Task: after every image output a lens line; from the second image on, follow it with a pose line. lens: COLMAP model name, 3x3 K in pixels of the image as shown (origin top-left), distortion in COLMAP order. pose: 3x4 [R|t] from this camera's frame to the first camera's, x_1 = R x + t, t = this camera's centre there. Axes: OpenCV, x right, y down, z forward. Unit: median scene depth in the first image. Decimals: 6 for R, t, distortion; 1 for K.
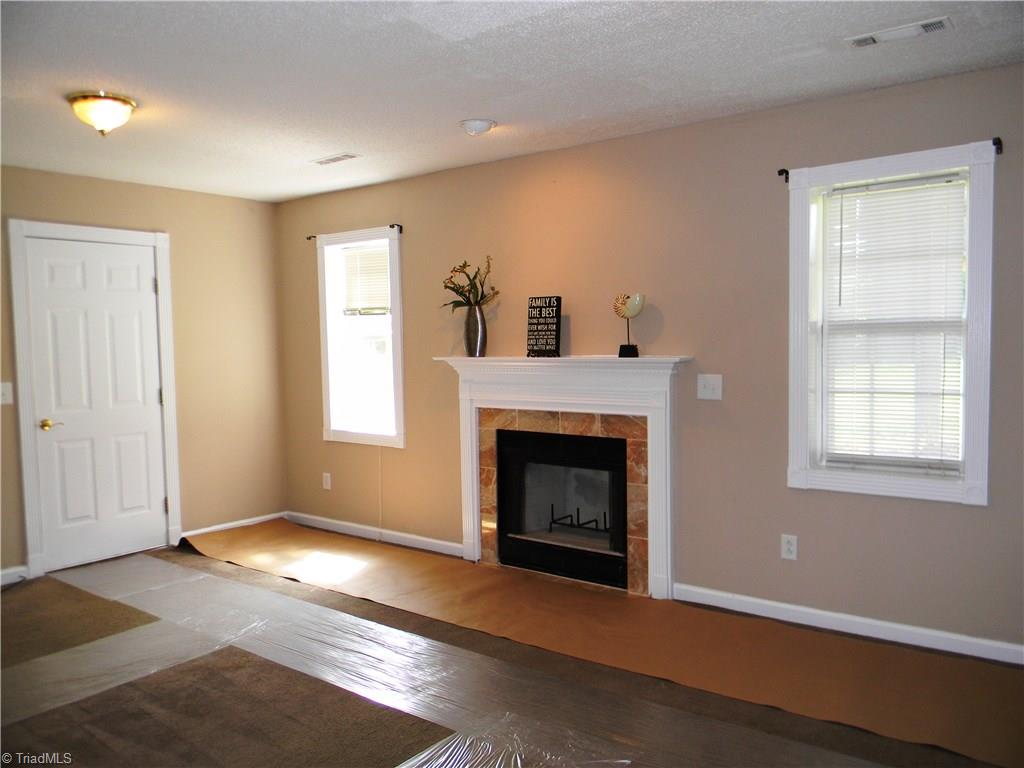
lens RADIAL K [[828.7, 0, 510.2], [0, 828.7, 386.4], [0, 0, 1]] dist [0.010758, -0.028211]
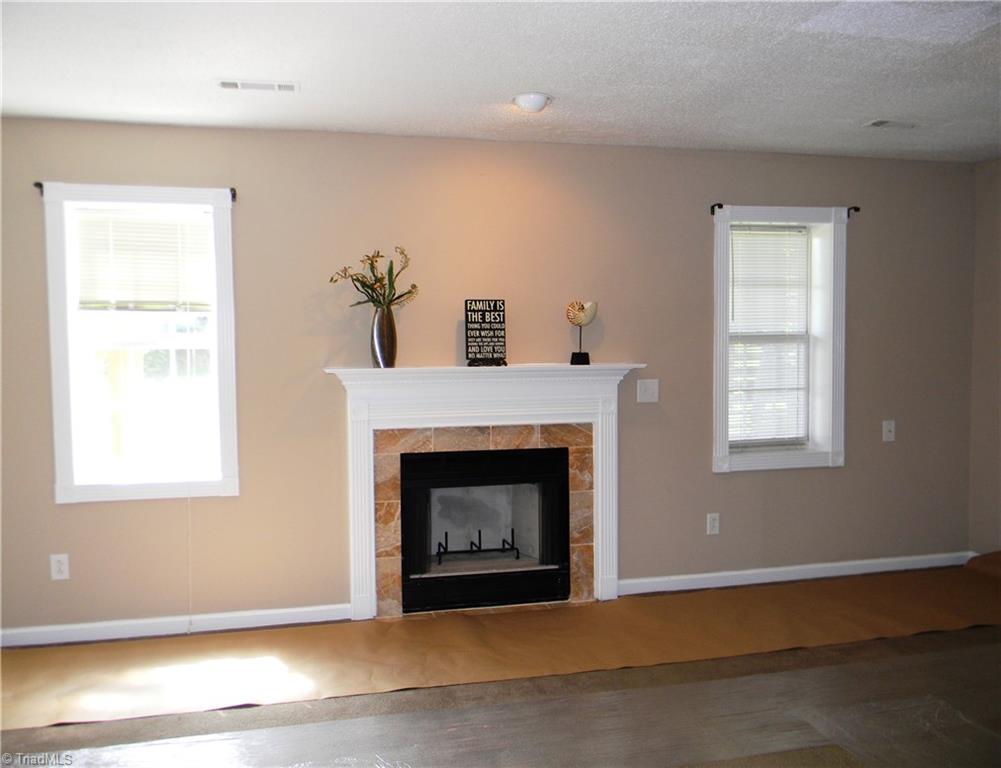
lens RADIAL K [[811.5, 0, 493.5], [0, 811.5, 386.3], [0, 0, 1]] dist [0.003236, -0.018540]
pose [[0.625455, -0.023830, 0.779896, -0.651240], [0.047800, 0.998826, -0.007815, -0.006105], [-0.778795, 0.042167, 0.625860, 0.444694]]
